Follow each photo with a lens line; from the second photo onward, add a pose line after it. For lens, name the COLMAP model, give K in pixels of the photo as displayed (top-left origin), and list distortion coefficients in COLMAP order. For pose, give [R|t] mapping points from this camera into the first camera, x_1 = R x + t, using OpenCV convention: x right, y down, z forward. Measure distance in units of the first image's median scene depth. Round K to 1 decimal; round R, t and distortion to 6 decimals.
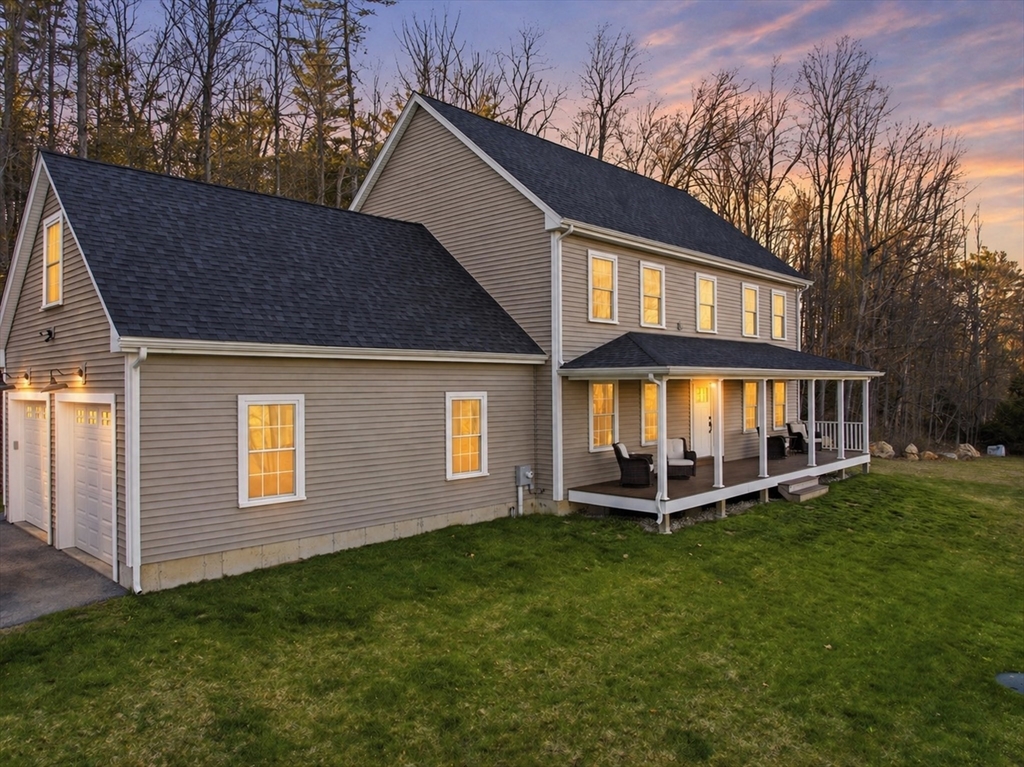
lens RADIAL K [[736.8, 0, 516.0], [0, 736.8, 378.6], [0, 0, 1]] dist [-0.041506, -0.001211]
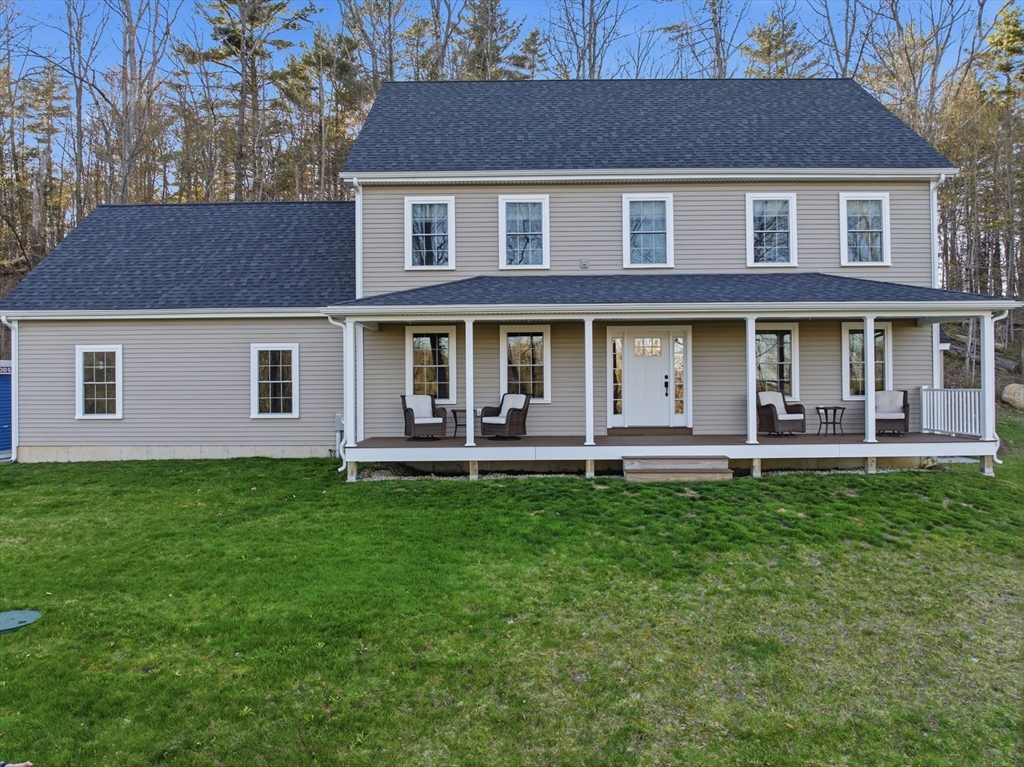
lens RADIAL K [[736.8, 0, 516.0], [0, 736.8, 378.6], [0, 0, 1]] dist [-0.041506, -0.001211]
pose [[0.683799, 0.003115, -0.729663, 0.944209], [0.007732, 0.999904, 0.011514, 0.058319], [0.729629, -0.013515, 0.683710, 0.444105]]
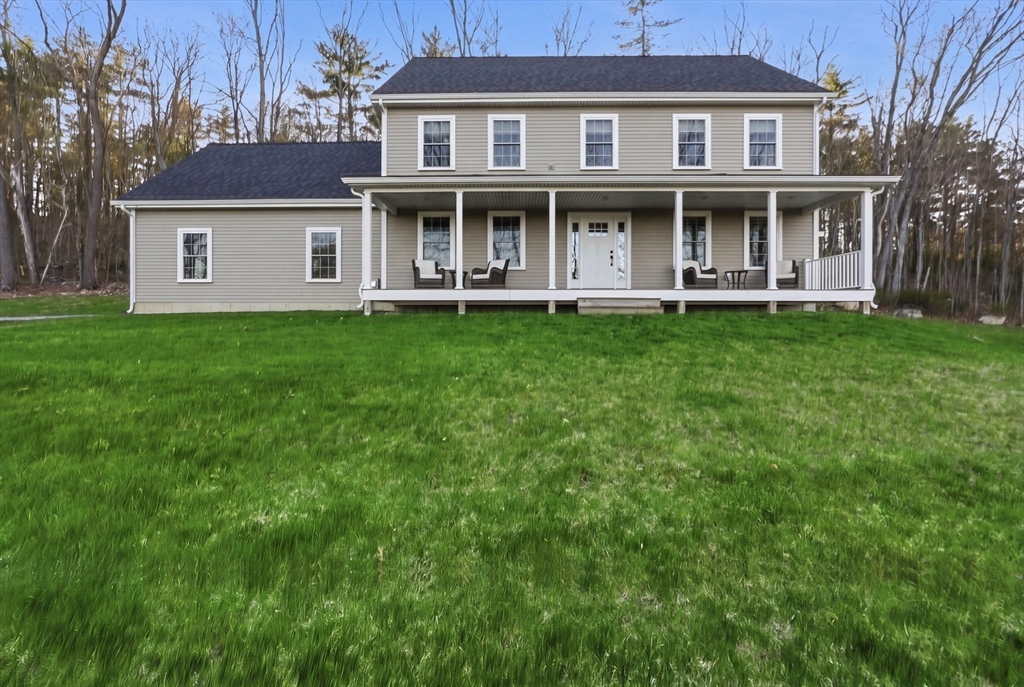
lens RADIAL K [[437.2, 0, 514.6], [0, 437.2, 322.6], [0, 0, 1]] dist [-0.019891, 0.006180]
pose [[0.676382, 0.020732, -0.736259, 0.822725], [-0.001533, 0.999641, 0.026740, 0.180463], [0.736550, -0.016958, 0.676171, 0.607657]]
